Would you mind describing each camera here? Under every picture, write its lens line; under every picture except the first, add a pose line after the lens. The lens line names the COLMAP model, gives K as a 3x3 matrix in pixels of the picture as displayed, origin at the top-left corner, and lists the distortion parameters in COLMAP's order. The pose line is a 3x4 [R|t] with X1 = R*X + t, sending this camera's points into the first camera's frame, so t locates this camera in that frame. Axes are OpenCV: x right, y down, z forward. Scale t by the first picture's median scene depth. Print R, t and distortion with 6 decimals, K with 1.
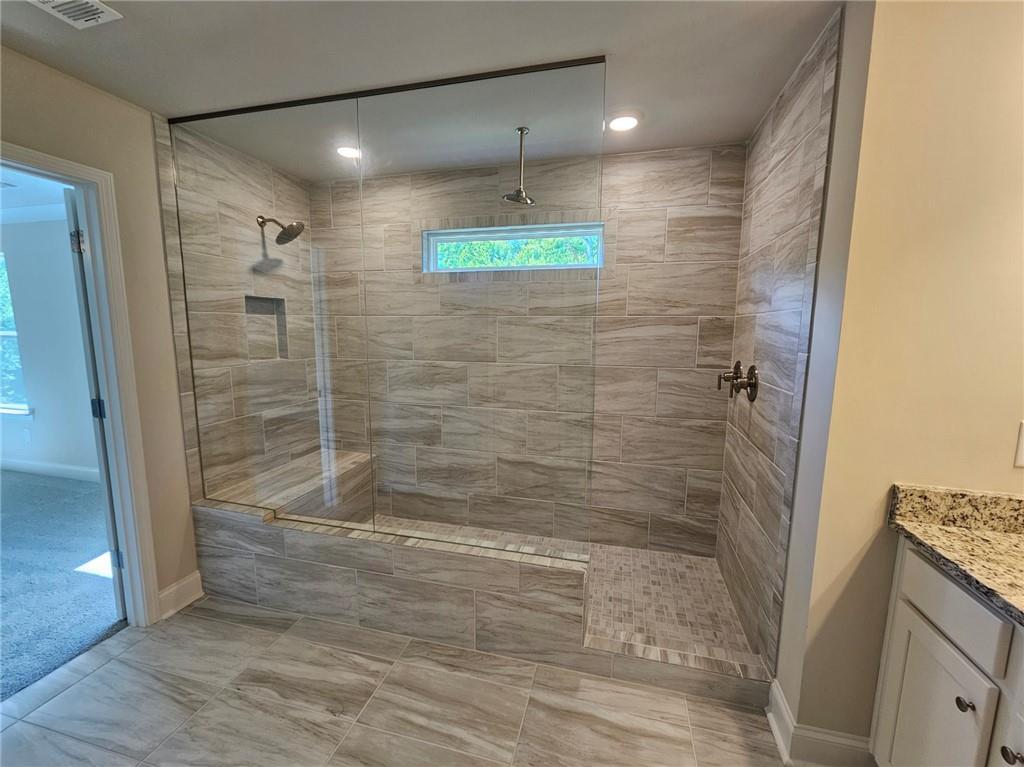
lens RADIAL K [[439.6, 0, 508.3], [0, 439.6, 386.7], [0, 0, 1]] dist [-0.000432, 0.000163]
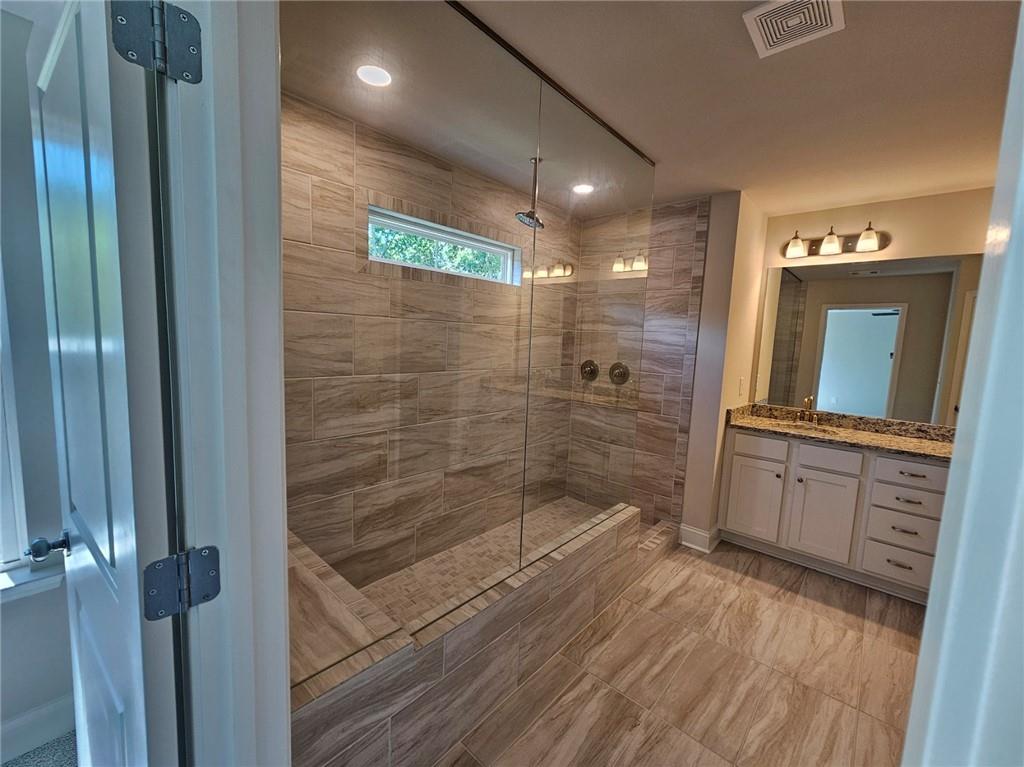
lens RADIAL K [[445.8, 0, 511.5], [0, 445.8, 385.9], [0, 0, 1]] dist [0.003582, -0.000012]
pose [[0.417864, -0.089907, 0.904050, -0.827235], [0.086261, 0.994522, 0.059034, -0.068070], [-0.904405, 0.053316, 0.423331, 0.473486]]
